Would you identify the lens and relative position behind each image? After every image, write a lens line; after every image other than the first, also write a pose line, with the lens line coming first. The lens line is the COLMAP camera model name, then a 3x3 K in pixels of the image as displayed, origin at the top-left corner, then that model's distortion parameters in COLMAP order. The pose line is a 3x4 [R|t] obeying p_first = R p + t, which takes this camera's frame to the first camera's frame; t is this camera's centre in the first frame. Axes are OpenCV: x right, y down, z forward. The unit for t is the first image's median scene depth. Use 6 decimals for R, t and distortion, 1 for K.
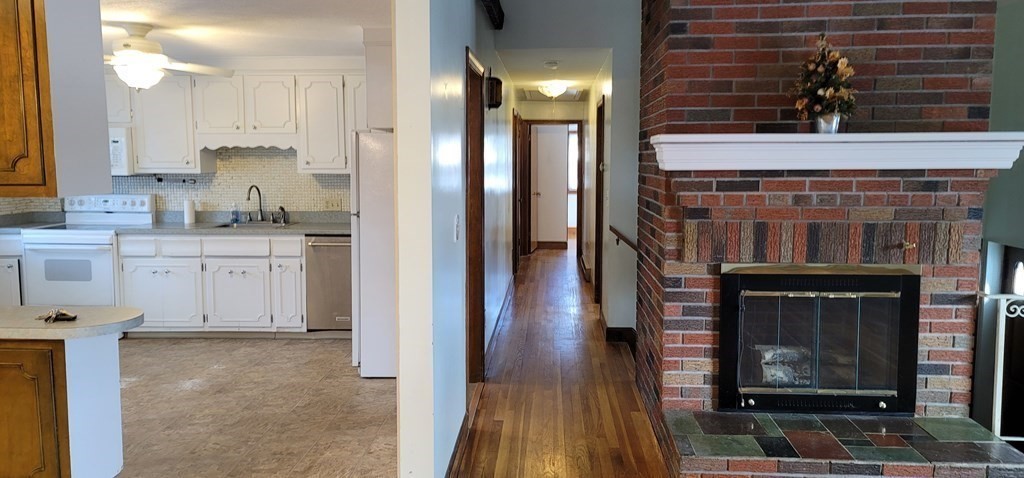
lens RADIAL K [[752.1, 0, 516.0], [0, 752.1, 230.8], [0, 0, 1]] dist [0.050773, -0.003636]
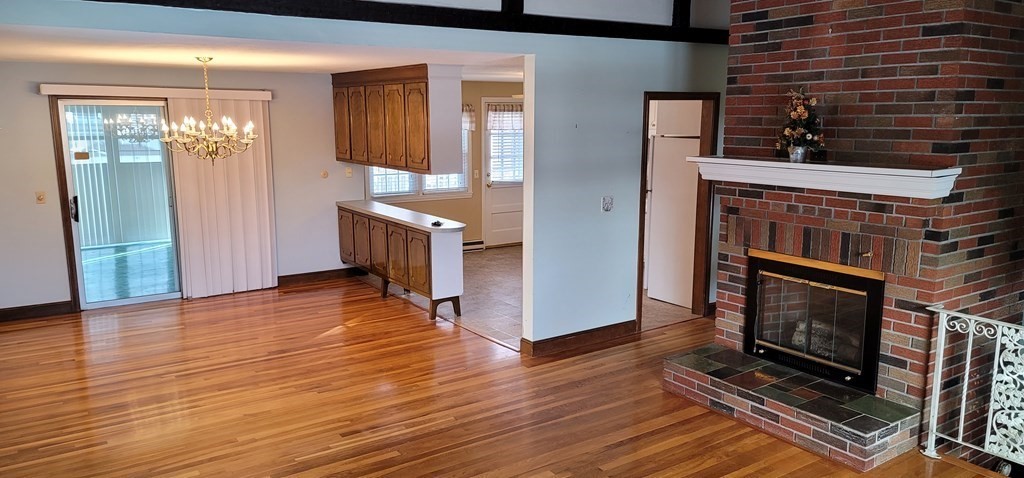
lens RADIAL K [[752.1, 0, 510.9], [0, 752.1, 244.6], [0, 0, 1]] dist [0.050773, -0.003636]
pose [[0.594561, 0.139958, -0.791776, 1.127691], [-0.077376, 0.990123, 0.116915, -0.094026], [0.800319, -0.008249, 0.599518, -0.193202]]
